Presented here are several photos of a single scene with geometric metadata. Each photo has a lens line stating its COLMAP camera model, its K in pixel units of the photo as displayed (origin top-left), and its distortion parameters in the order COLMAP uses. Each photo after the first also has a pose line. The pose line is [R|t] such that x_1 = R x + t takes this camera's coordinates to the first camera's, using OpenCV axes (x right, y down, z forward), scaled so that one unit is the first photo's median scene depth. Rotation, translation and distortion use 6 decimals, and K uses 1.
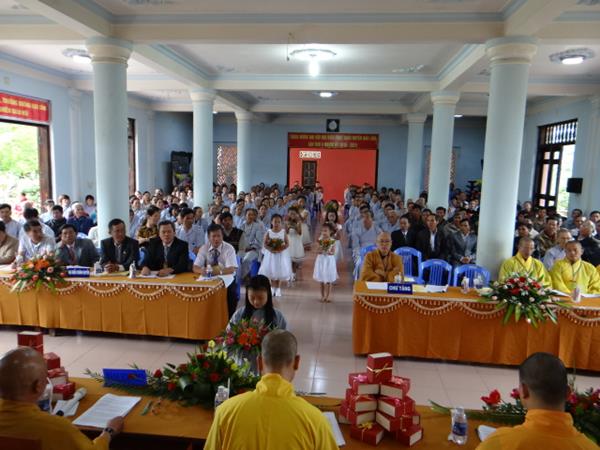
lens RADIAL K [[476.4, 0, 300.0], [0, 476.4, 225.0], [0, 0, 1]] dist [0.009473, -0.002915]
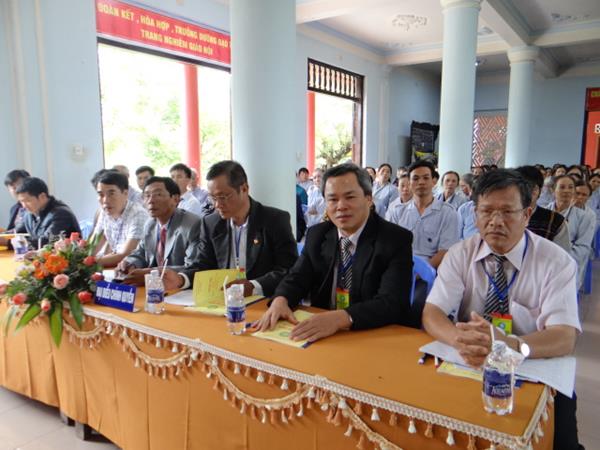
lens RADIAL K [[475.4, 0, 300.0], [0, 475.4, 225.0], [0, 0, 1]] dist [0.014978, -0.005268]
pose [[0.875678, 0.038094, -0.481390, -0.095808], [-0.040860, 0.999154, 0.004739, 0.022296], [0.481163, 0.015519, 0.876494, 0.445937]]
